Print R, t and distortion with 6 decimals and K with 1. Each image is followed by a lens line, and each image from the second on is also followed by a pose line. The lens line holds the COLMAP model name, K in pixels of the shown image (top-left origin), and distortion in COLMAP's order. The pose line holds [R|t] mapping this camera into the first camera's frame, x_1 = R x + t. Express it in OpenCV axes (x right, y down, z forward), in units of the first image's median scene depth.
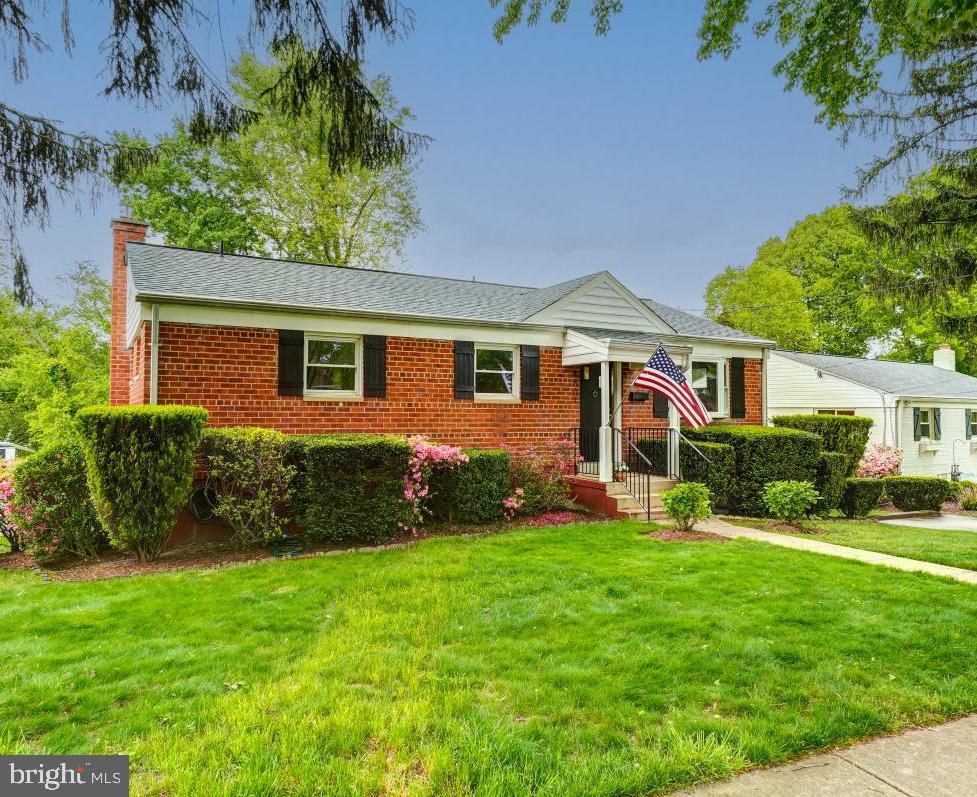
lens RADIAL K [[733.8, 0, 510.5], [0, 733.8, 384.4], [0, 0, 1]] dist [0.046337, 0.003774]
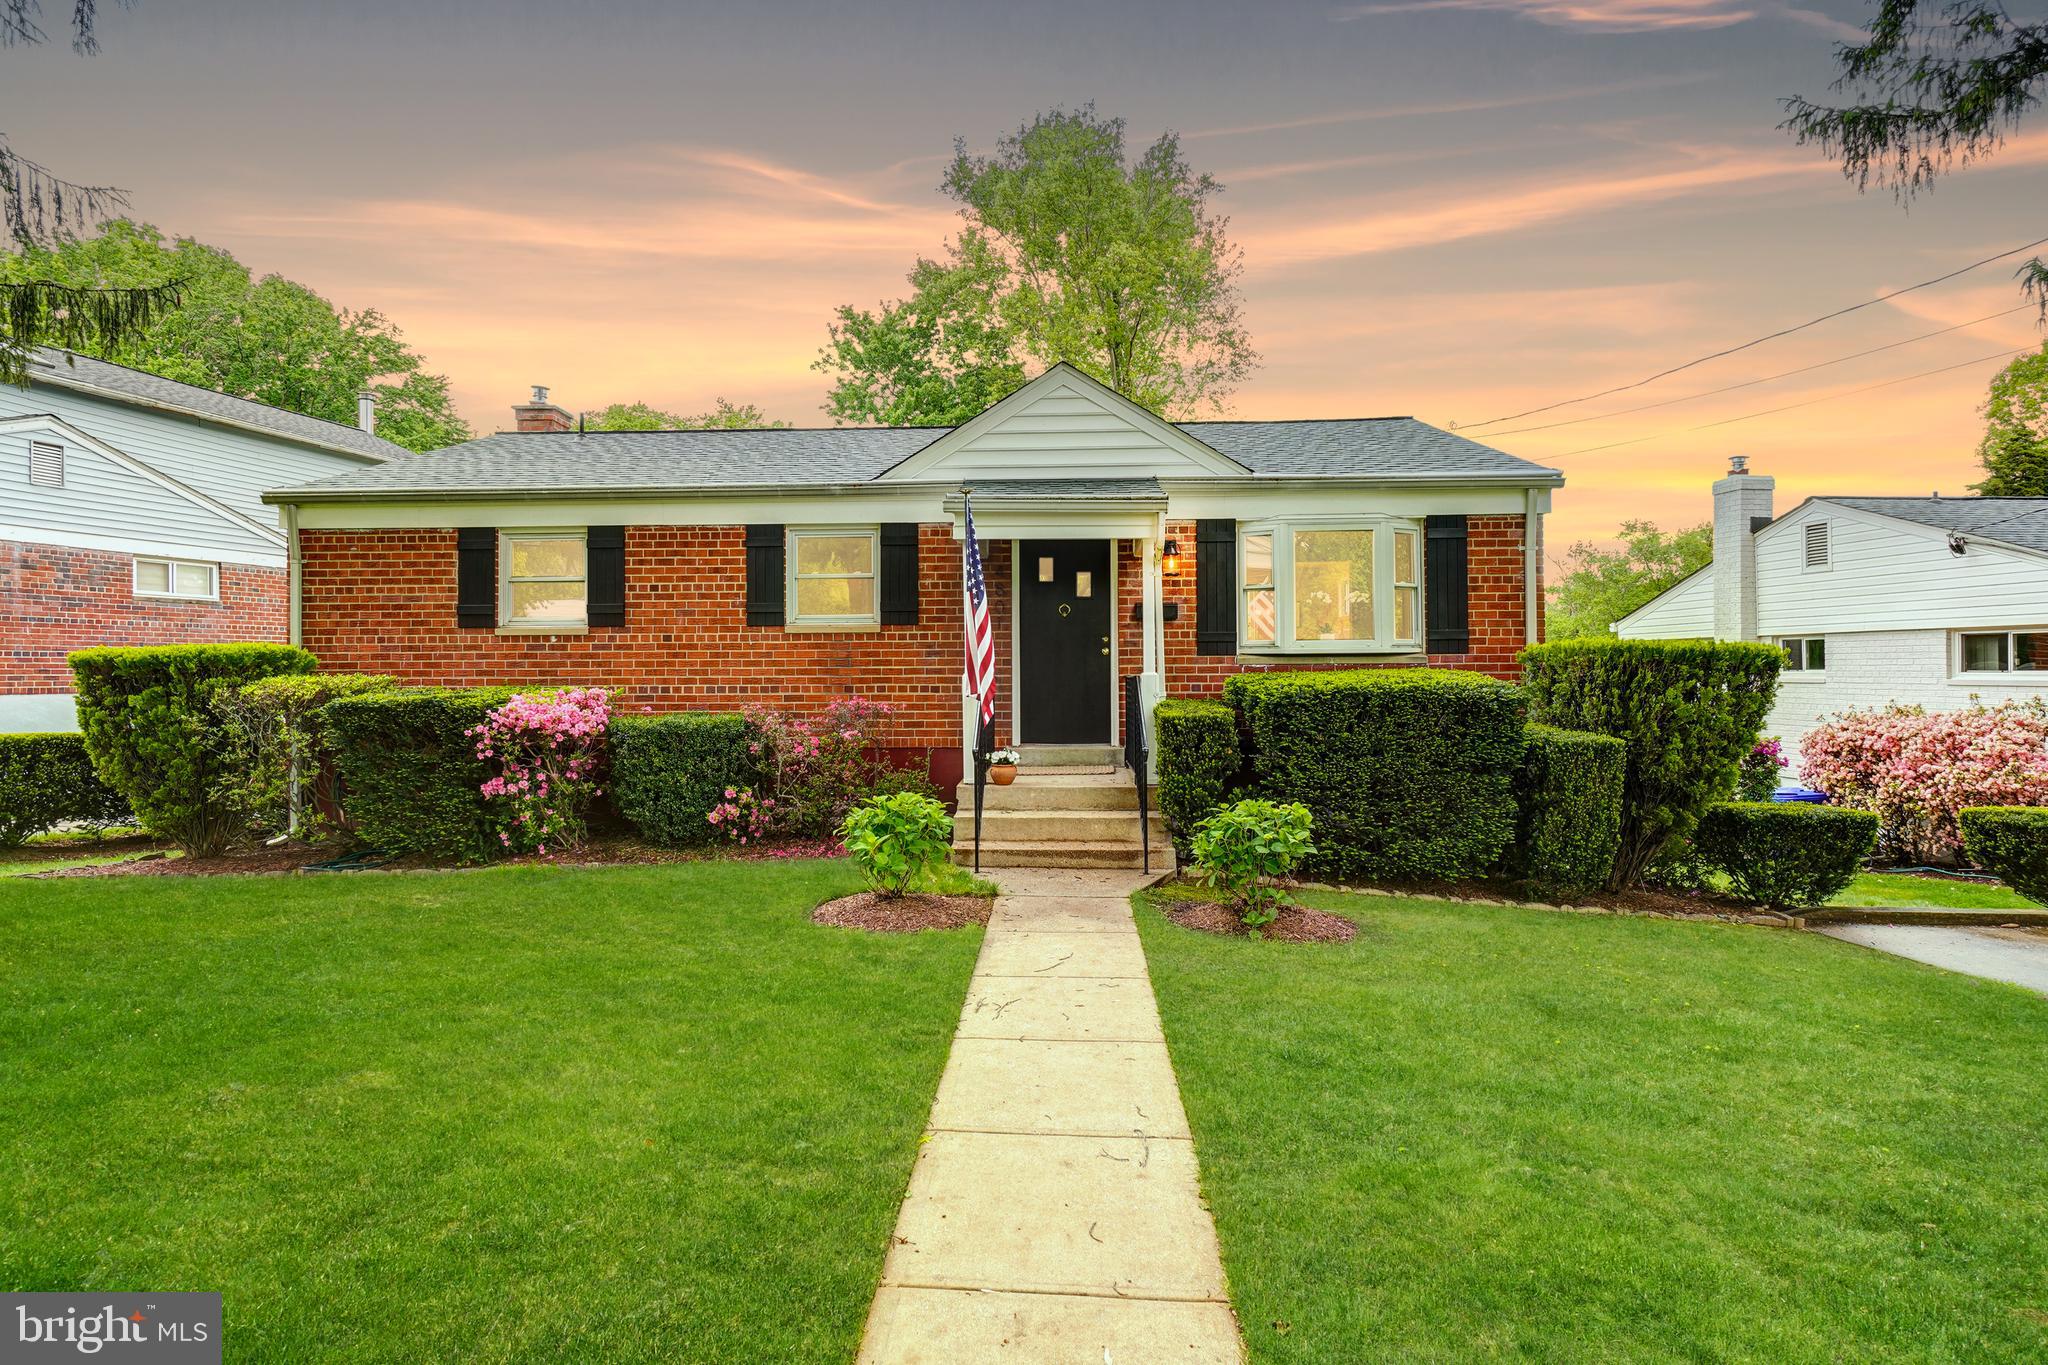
lens RADIAL K [[1031.4, 0, 1039.0], [0, 1031.4, 646.6], [0, 0, 1]] dist [0.008180, 0.001531]
pose [[0.837971, -0.020609, -0.545326, 0.568671], [0.032635, 0.999391, 0.012380, 0.033831], [0.544738, -0.028171, 0.838133, 0.455052]]
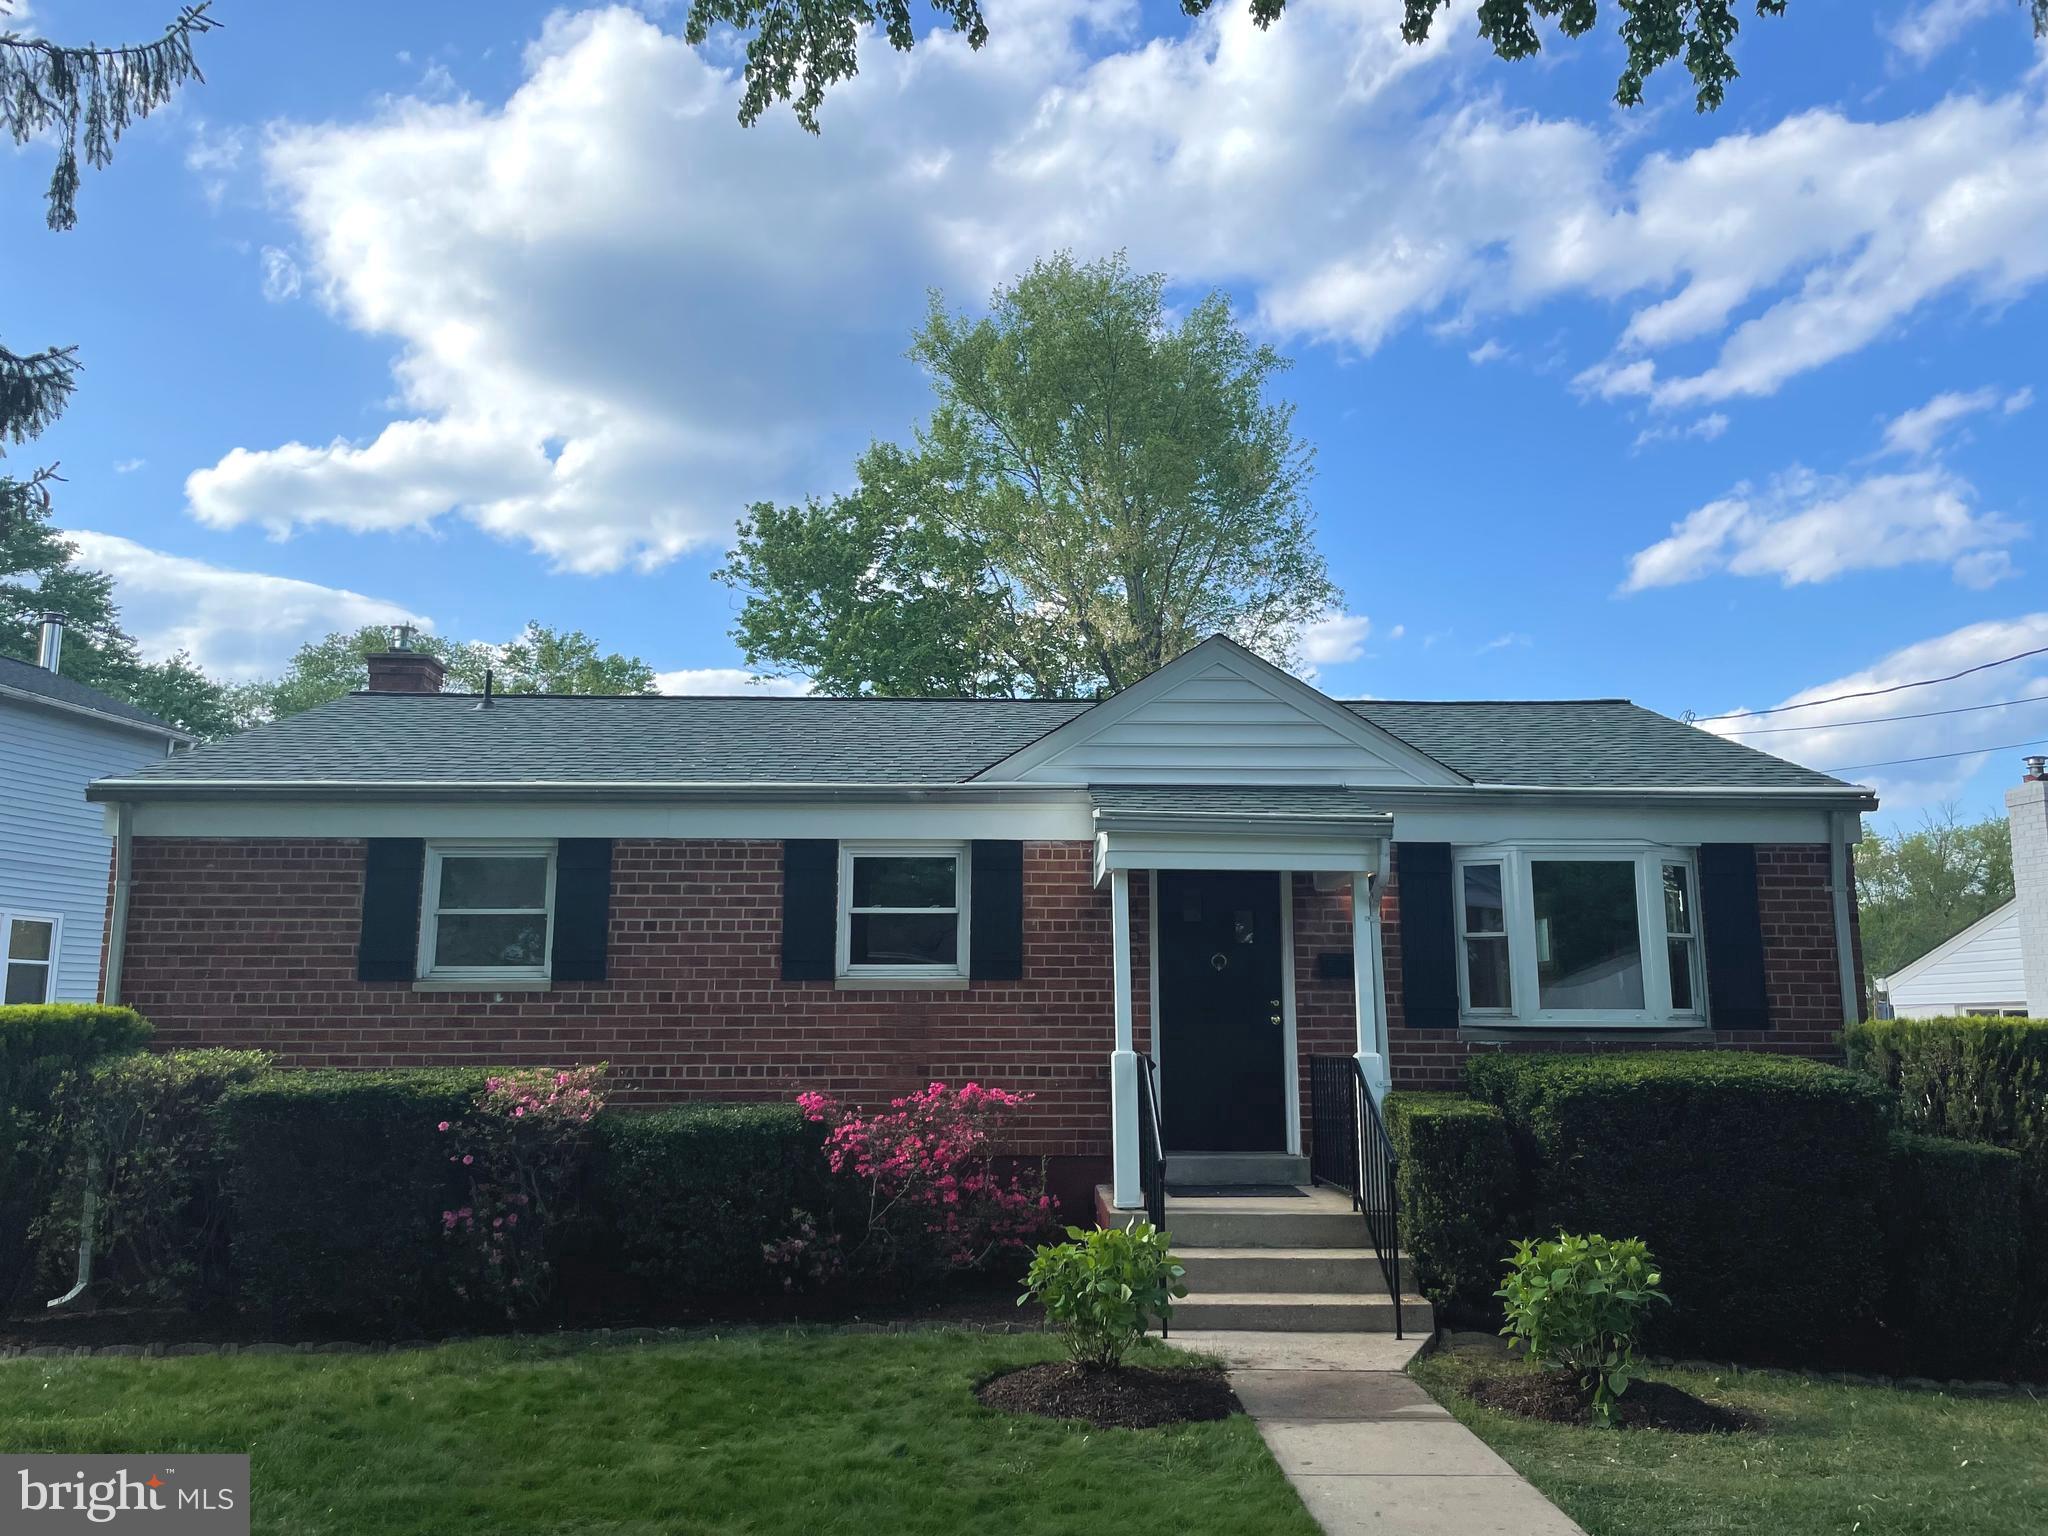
lens RADIAL K [[1552.6, 0, 1059.5], [0, 1552.6, 739.9], [0, 0, 1]] dist [0.067271, -0.076195]
pose [[0.876375, -0.089173, -0.473303, 0.498175], [0.023487, 0.989454, -0.142930, 0.015008], [0.481057, 0.114144, 0.869227, 0.304118]]
